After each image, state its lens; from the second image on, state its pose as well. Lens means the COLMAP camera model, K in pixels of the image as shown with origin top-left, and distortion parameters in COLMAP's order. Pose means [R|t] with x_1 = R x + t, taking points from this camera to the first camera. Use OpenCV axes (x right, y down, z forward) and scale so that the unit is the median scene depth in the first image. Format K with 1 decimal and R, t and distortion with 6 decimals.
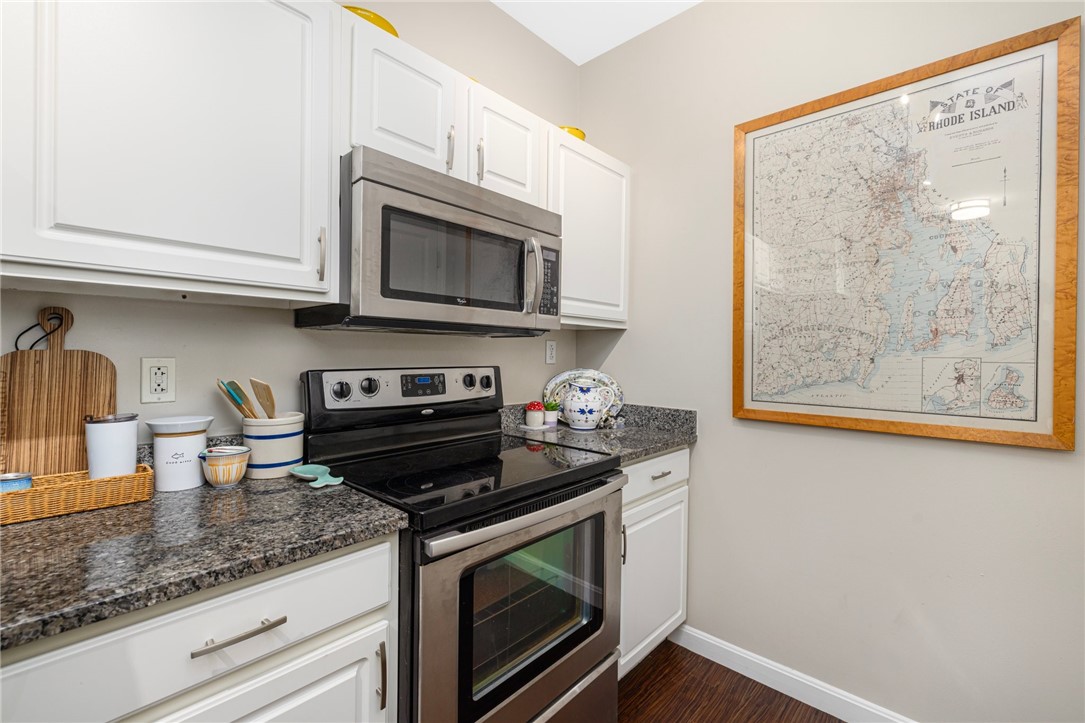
lens RADIAL K [[468.1, 0, 538.1], [0, 468.1, 353.7], [0, 0, 1]] dist [0.003036, 0.000059]
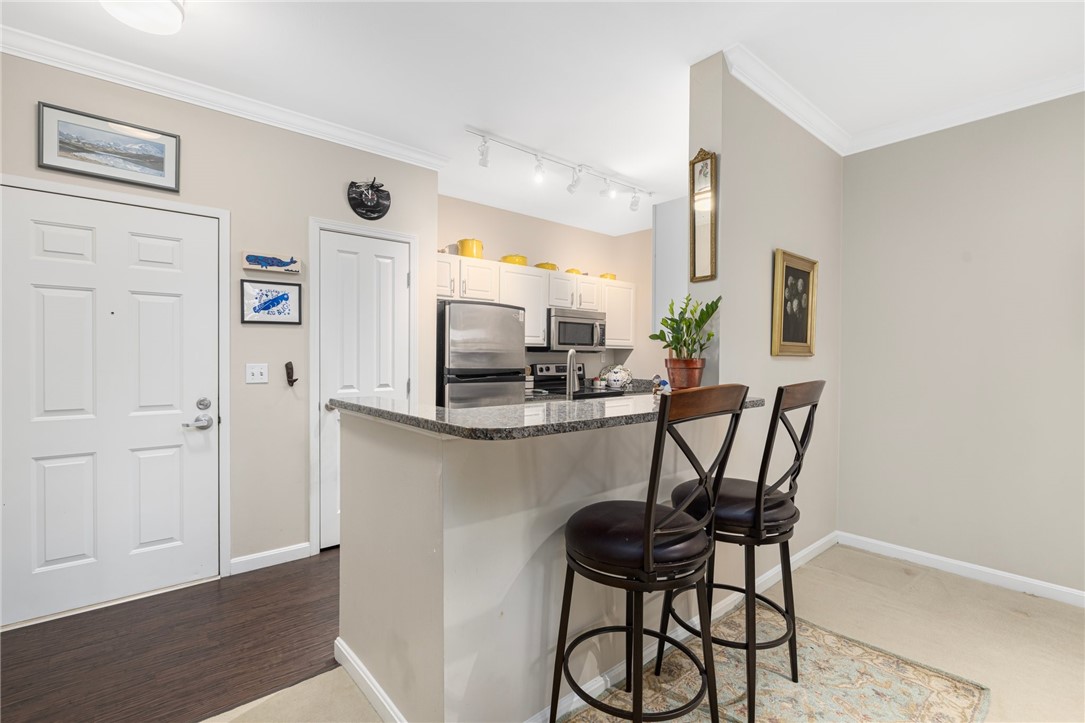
lens RADIAL K [[493.4, 0, 538.1], [0, 493.4, 359.2], [0, 0, 1]] dist [-0.003867, -0.000127]
pose [[0.993184, -0.001471, -0.116550, -0.014810], [0.002100, 0.999984, 0.005276, -0.017635], [0.116540, -0.005485, 0.993171, -2.377628]]
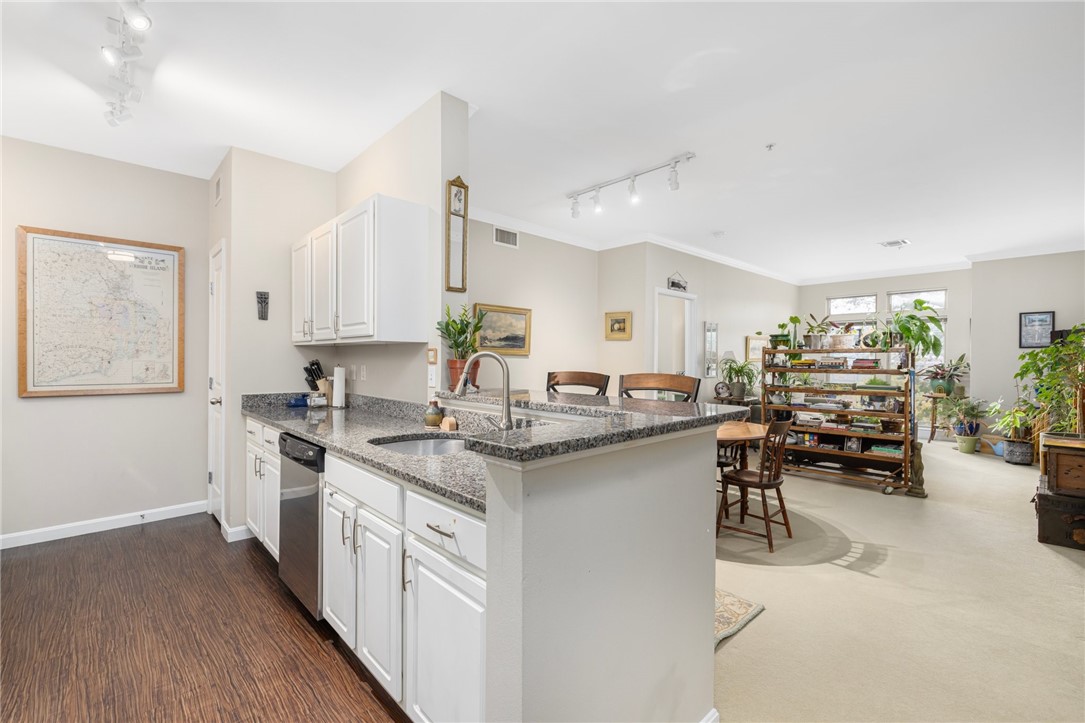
lens RADIAL K [[463.2, 0, 534.4], [0, 463.2, 362.1], [0, 0, 1]] dist [-0.000642, -0.000391]
pose [[0.074773, -0.015079, 0.997087, -1.329185], [-0.002980, 0.999878, 0.015344, -0.027128], [-0.997196, -0.004118, 0.074719, -1.178038]]
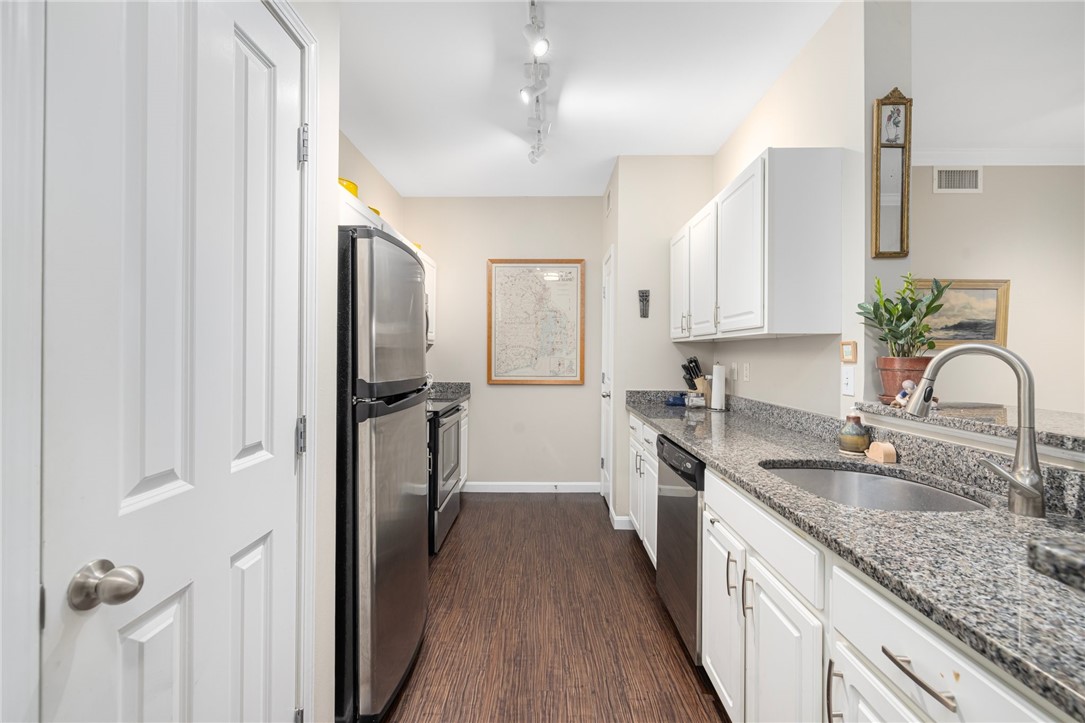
lens RADIAL K [[455.0, 0, 539.2], [0, 455.0, 354.4], [0, 0, 1]] dist [0.000649, -0.000014]
pose [[0.745616, -0.006686, 0.666342, -1.080397], [0.004073, 0.999977, 0.005476, -0.026528], [-0.666364, -0.001369, 0.745626, -1.032331]]
